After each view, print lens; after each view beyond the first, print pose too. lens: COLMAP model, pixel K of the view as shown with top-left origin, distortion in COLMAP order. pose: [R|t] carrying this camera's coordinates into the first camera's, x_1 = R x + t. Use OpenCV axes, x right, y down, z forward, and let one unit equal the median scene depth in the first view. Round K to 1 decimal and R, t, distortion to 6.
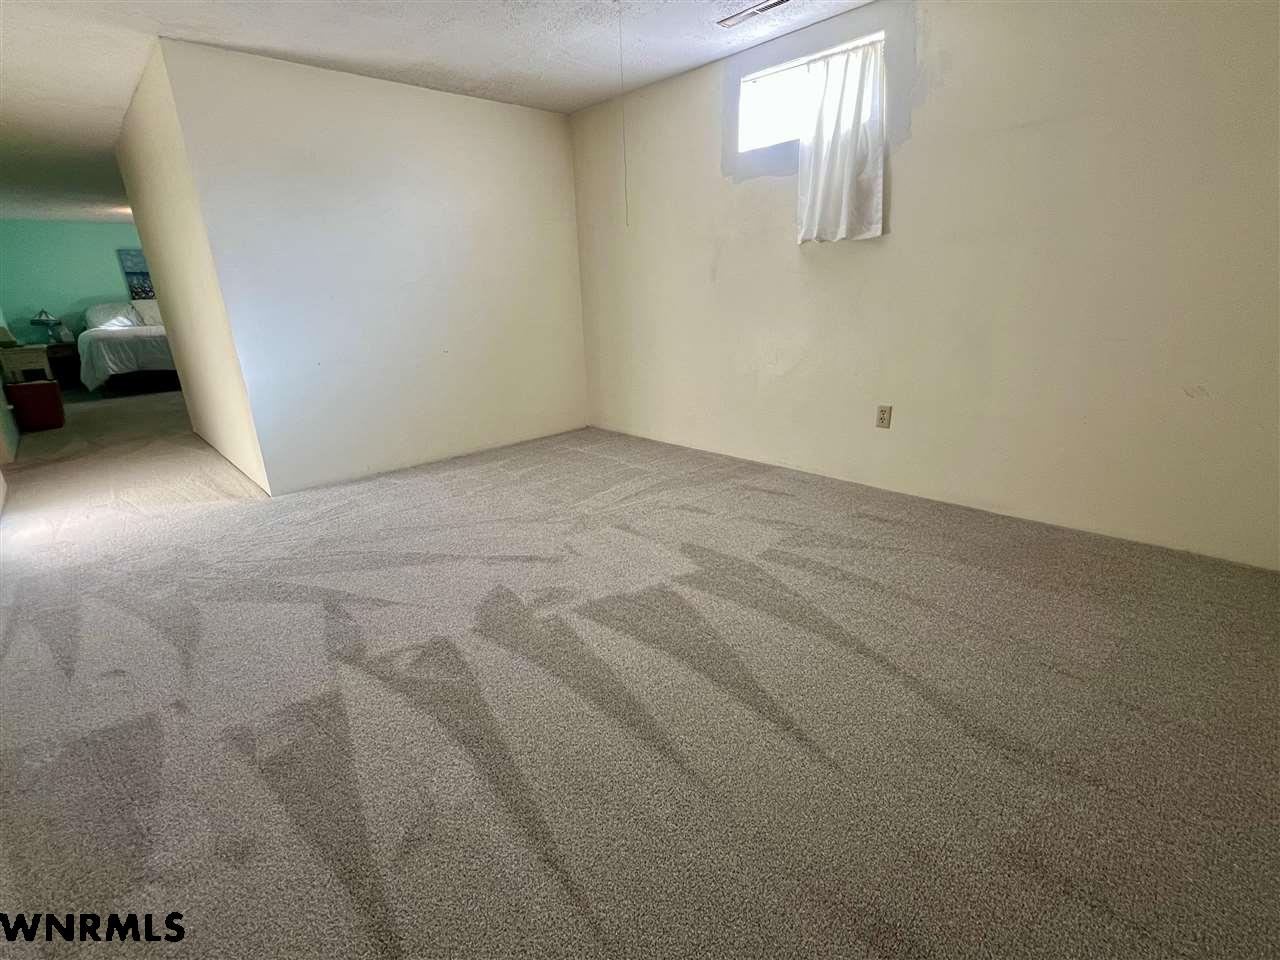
lens RADIAL K [[591.3, 0, 640.0], [0, 591.3, 480.0], [0, 0, 1]] dist [-0.000988, -0.000100]
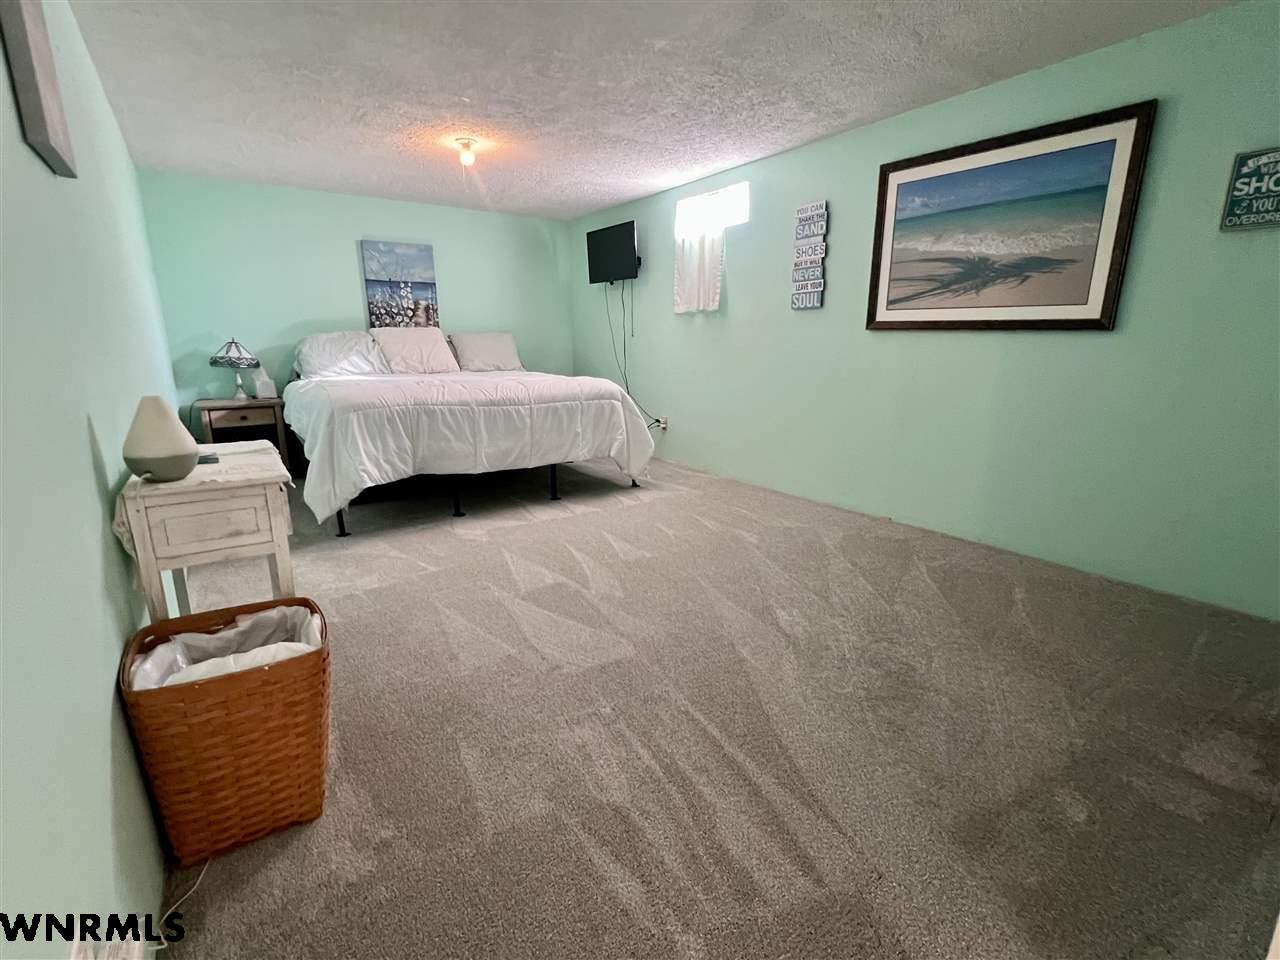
lens RADIAL K [[591.3, 0, 640.0], [0, 591.3, 480.0], [0, 0, 1]] dist [-0.000988, -0.000100]
pose [[0.989000, 0.064949, -0.132891, -0.550264], [-0.074956, 0.994603, -0.071737, -0.145762], [0.127514, 0.080909, 0.988531, 0.511749]]
